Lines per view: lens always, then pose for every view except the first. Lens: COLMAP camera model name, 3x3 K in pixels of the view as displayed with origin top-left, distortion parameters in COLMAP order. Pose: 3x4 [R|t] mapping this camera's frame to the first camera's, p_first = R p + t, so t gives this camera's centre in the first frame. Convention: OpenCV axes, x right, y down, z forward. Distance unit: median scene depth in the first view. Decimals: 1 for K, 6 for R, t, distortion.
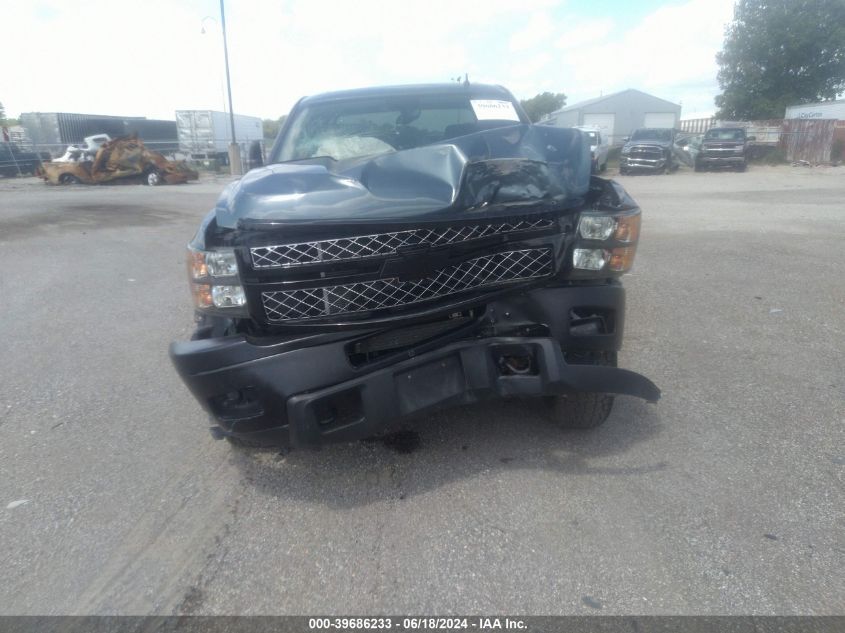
lens RADIAL K [[623.2, 0, 422.5], [0, 623.2, 316.5], [0, 0, 1]] dist [0.097975, -0.148291]
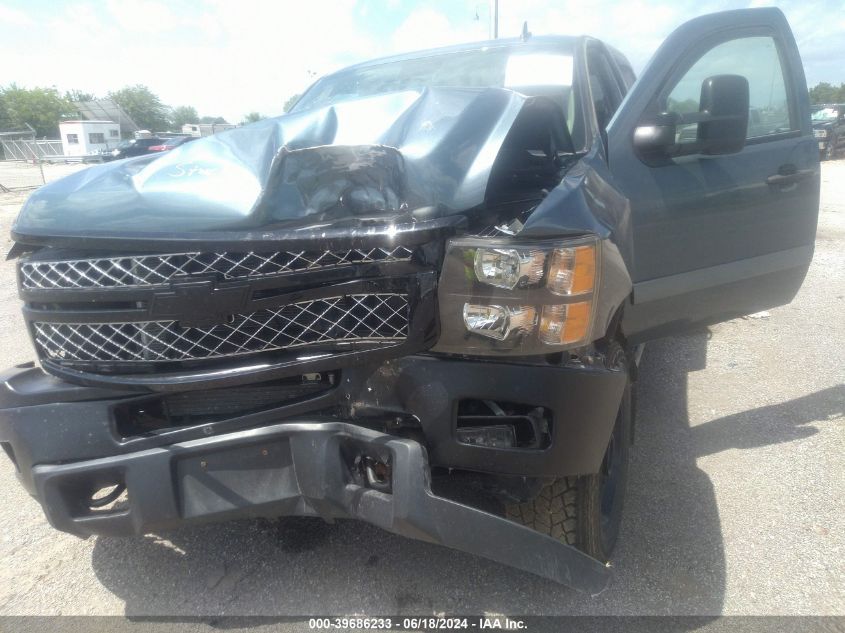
lens RADIAL K [[623.2, 0, 422.5], [0, 623.2, 316.5], [0, 0, 1]] dist [0.097975, -0.148291]
pose [[0.913799, 0.101147, -0.393371, 0.449067], [-0.091124, 0.994861, 0.044127, -0.115602], [0.395813, -0.004478, 0.918320, 0.457121]]
